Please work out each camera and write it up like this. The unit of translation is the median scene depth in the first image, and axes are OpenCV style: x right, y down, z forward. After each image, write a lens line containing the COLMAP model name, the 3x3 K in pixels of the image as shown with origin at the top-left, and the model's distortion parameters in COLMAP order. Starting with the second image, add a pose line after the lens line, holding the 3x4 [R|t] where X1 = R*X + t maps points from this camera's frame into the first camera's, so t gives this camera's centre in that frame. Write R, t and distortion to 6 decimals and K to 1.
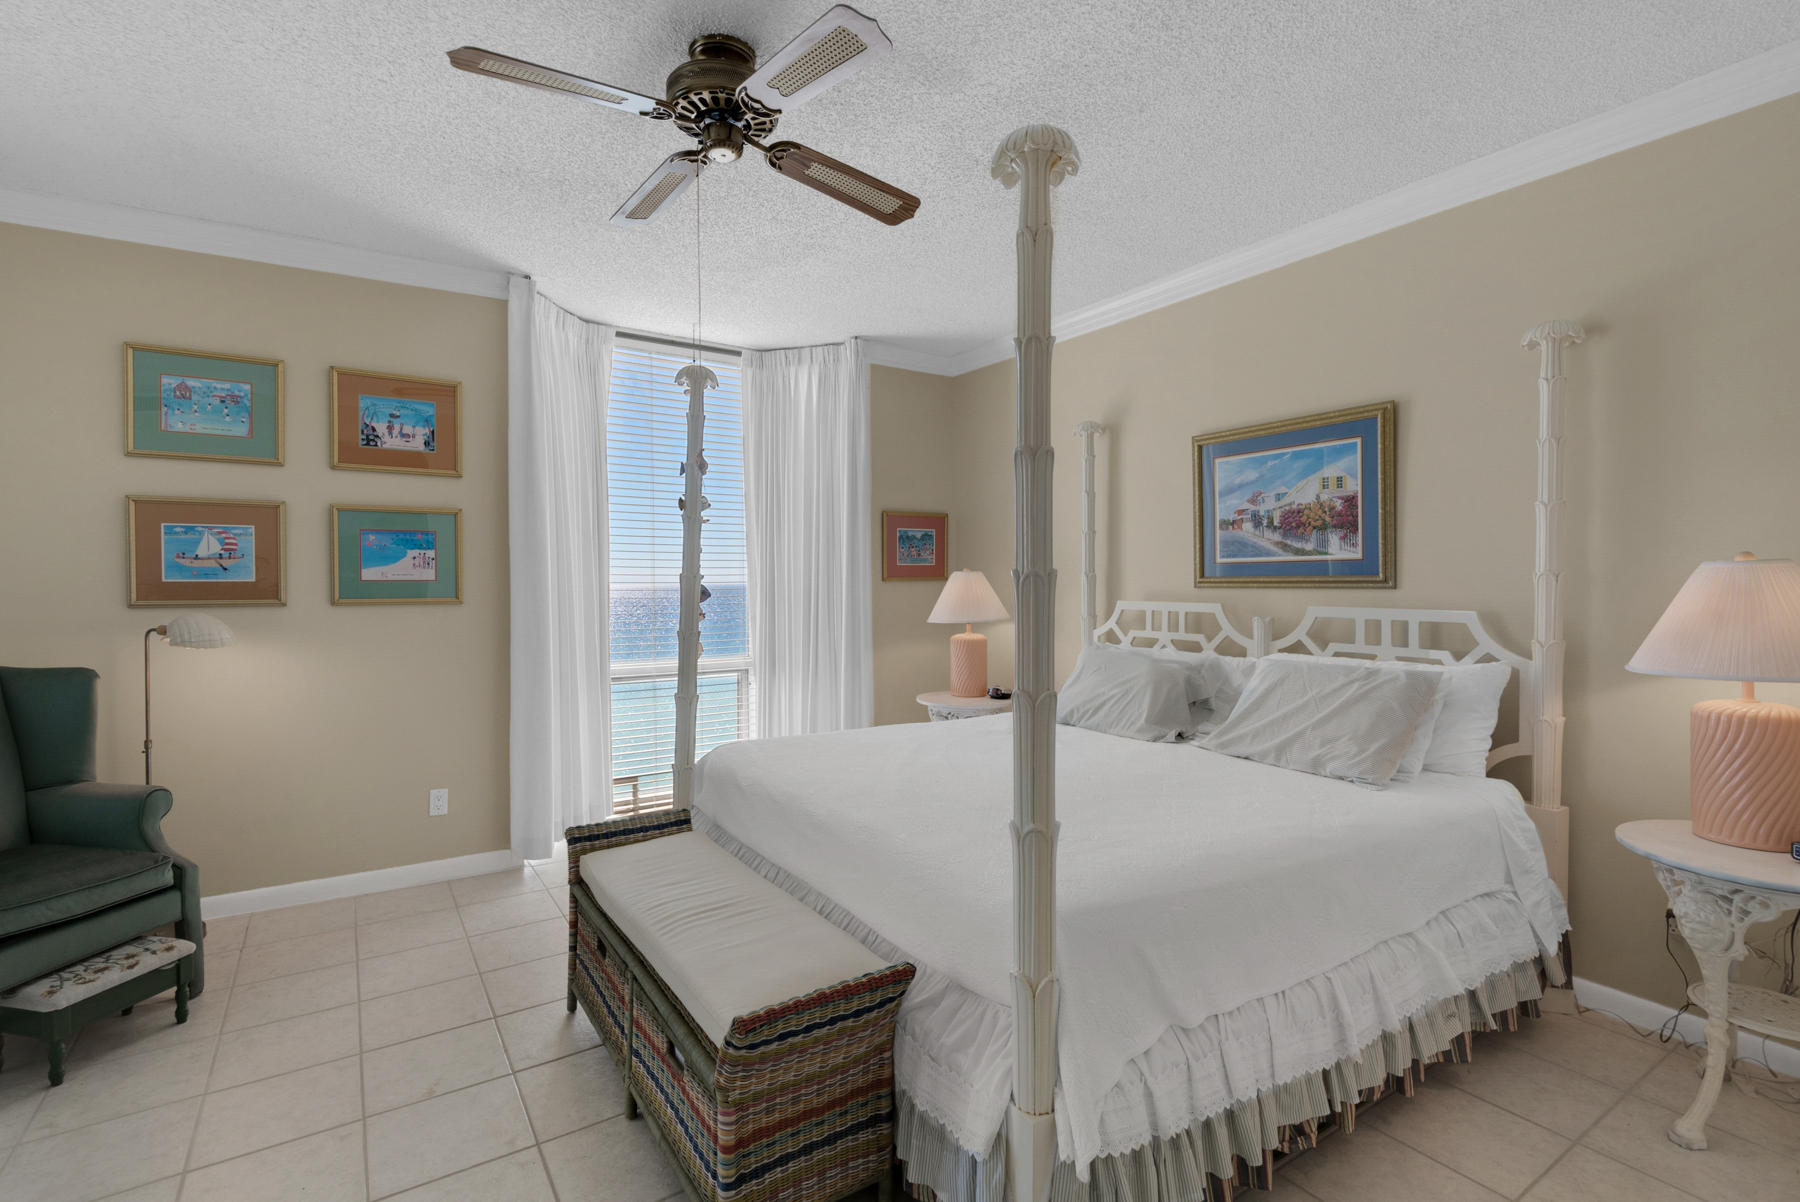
lens RADIAL K [[813.1, 0, 880.3], [0, 813.1, 593.1], [0, 0, 1]] dist [0.034680, -0.014501]
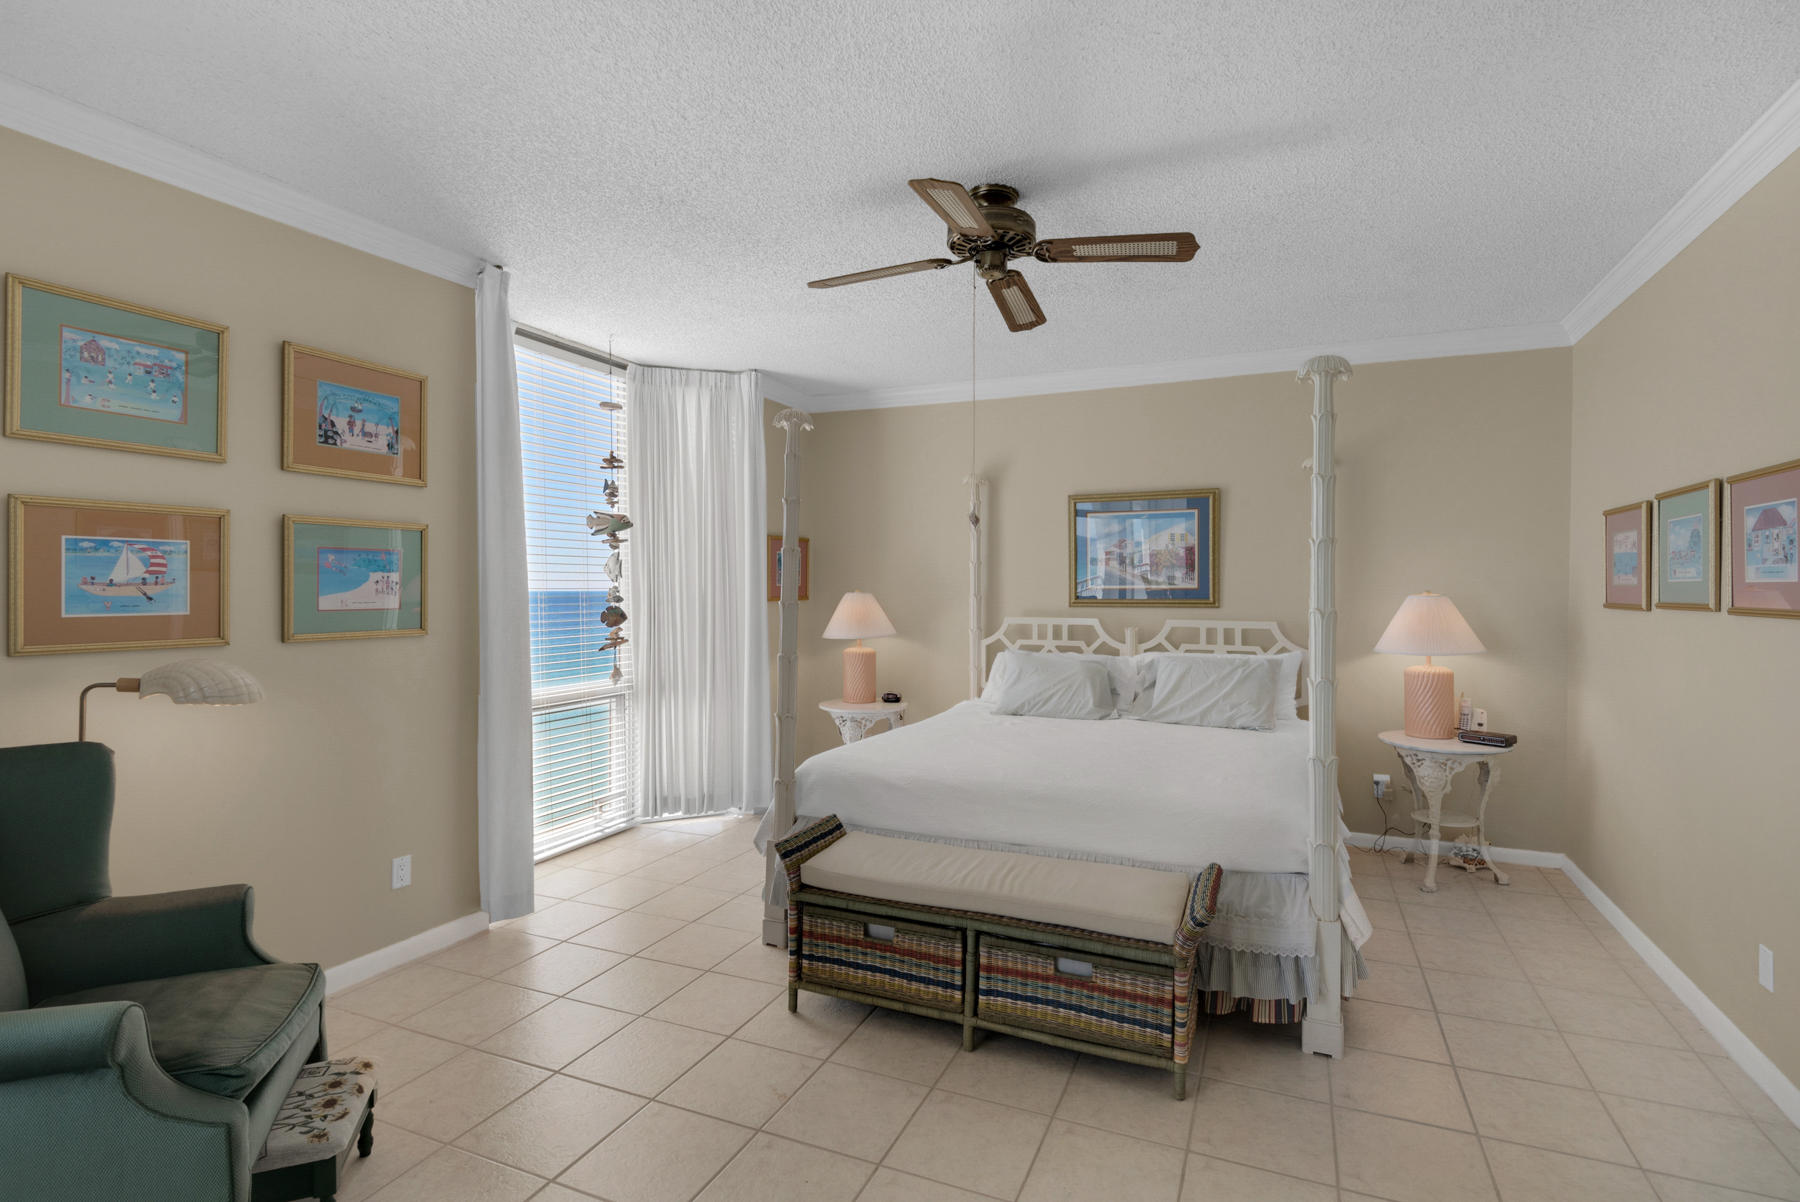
lens RADIAL K [[821.3, 0, 900.0], [0, 821.3, 601.0], [0, 0, 1]] dist [0.036347, -0.014308]
pose [[0.840672, -0.008174, 0.541483, -0.596381], [0.008507, 0.999962, 0.001888, -0.021485], [-0.541478, 0.003019, 0.840709, 0.006461]]
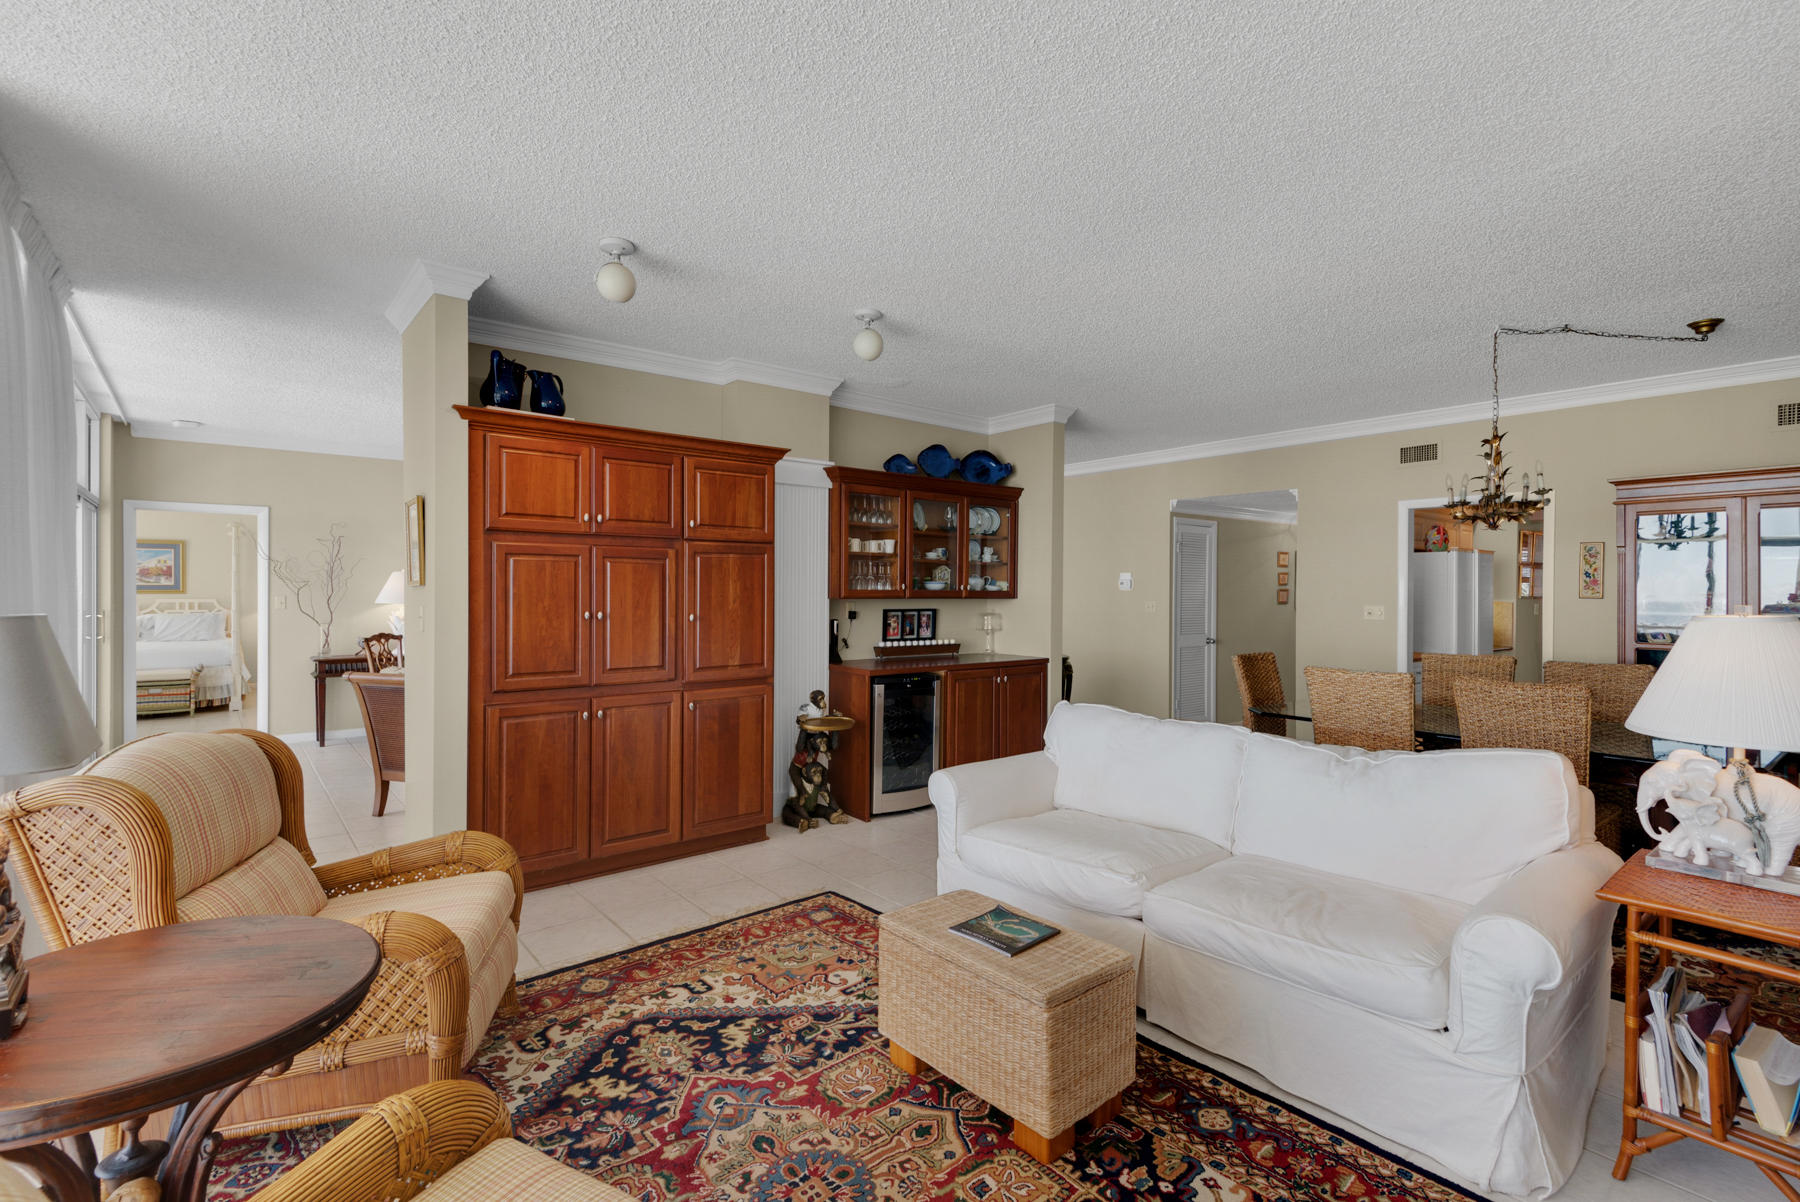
lens RADIAL K [[821.3, 0, 900.0], [0, 821.3, 601.0], [0, 0, 1]] dist [0.036347, -0.014308]
pose [[-0.135311, -0.008700, 0.990765, -2.727420], [0.007754, 0.999922, 0.009840, 0.011752], [-0.990773, 0.009014, -0.135233, -1.266882]]
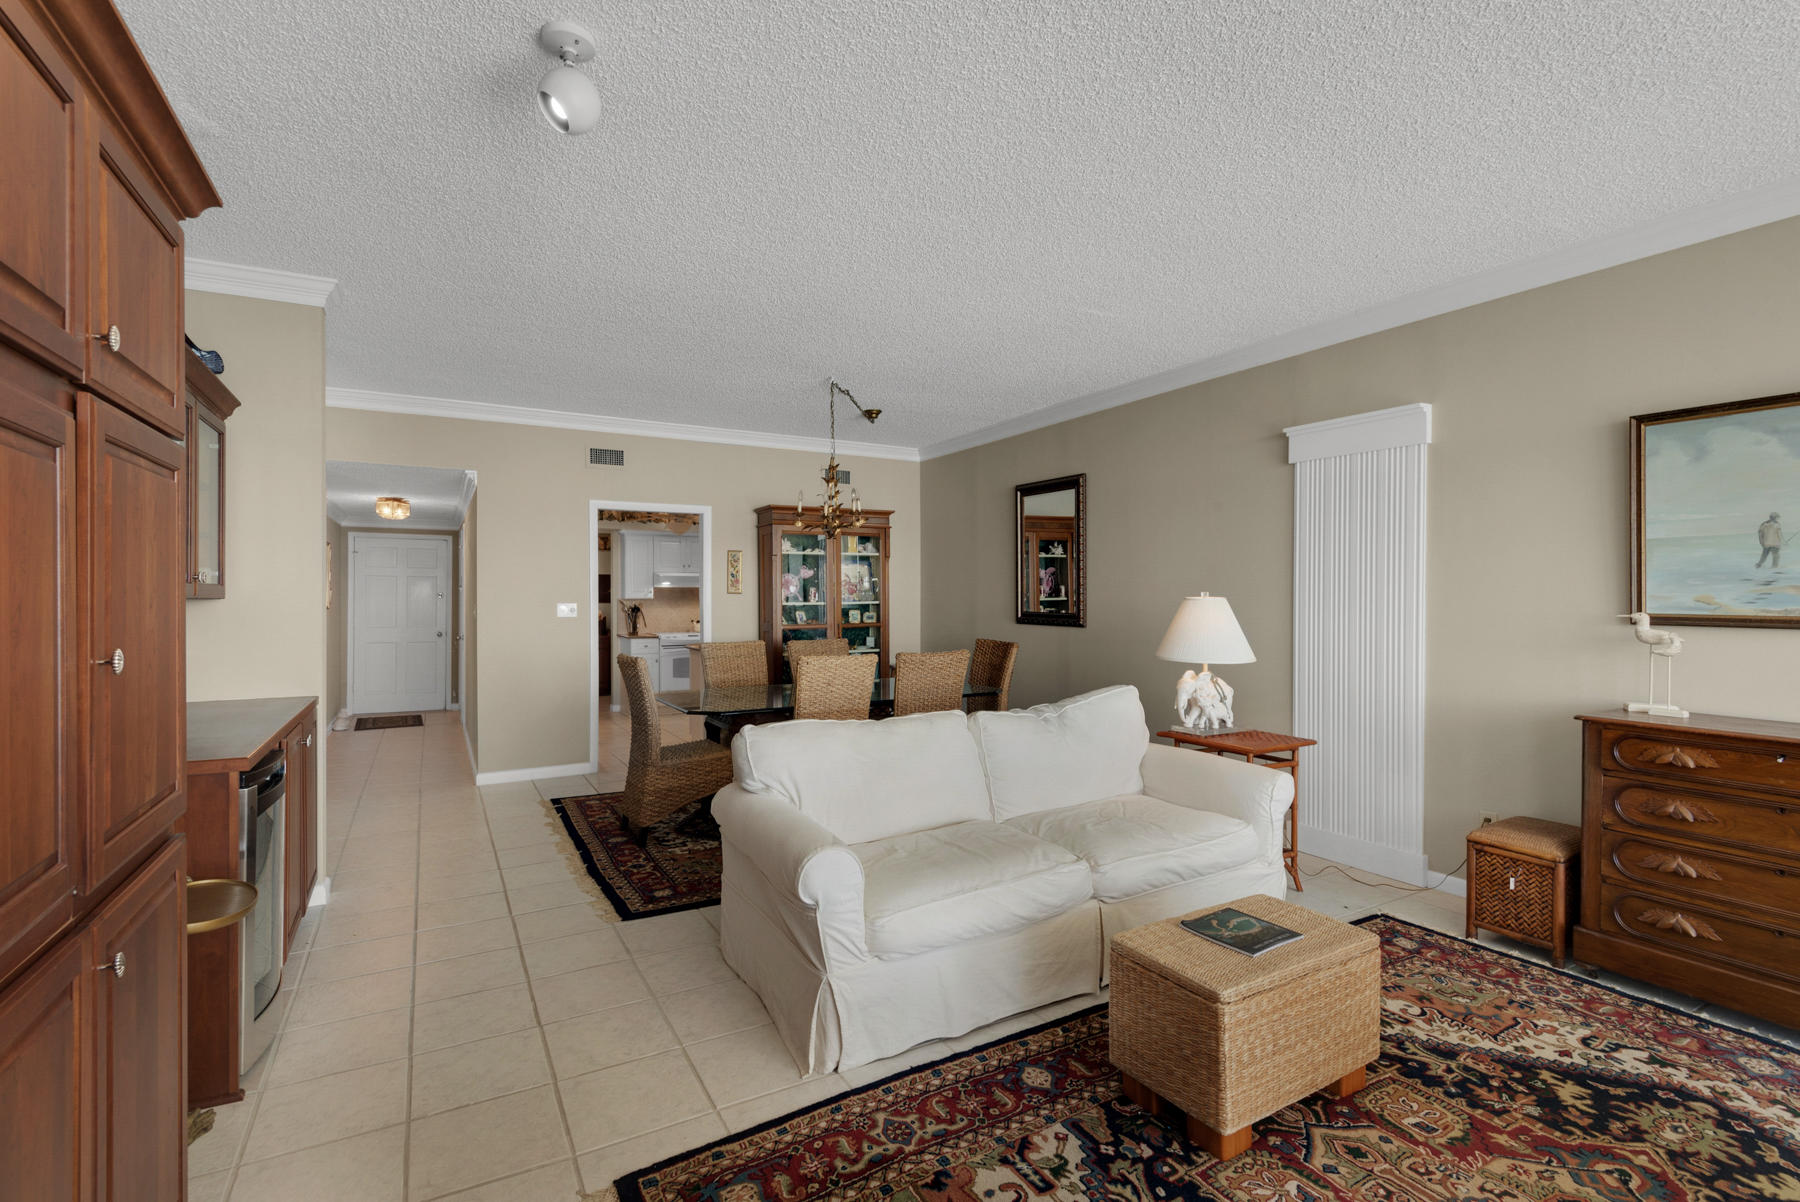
lens RADIAL K [[822.5, 0, 900.0], [0, 822.5, 601.0], [0, 0, 1]] dist [0.003160, -0.004885]
pose [[-0.999133, 0.000580, 0.041638, -1.904432], [0.001137, 0.999910, 0.013350, 0.020081], [-0.041627, 0.013386, -0.999044, -0.825738]]
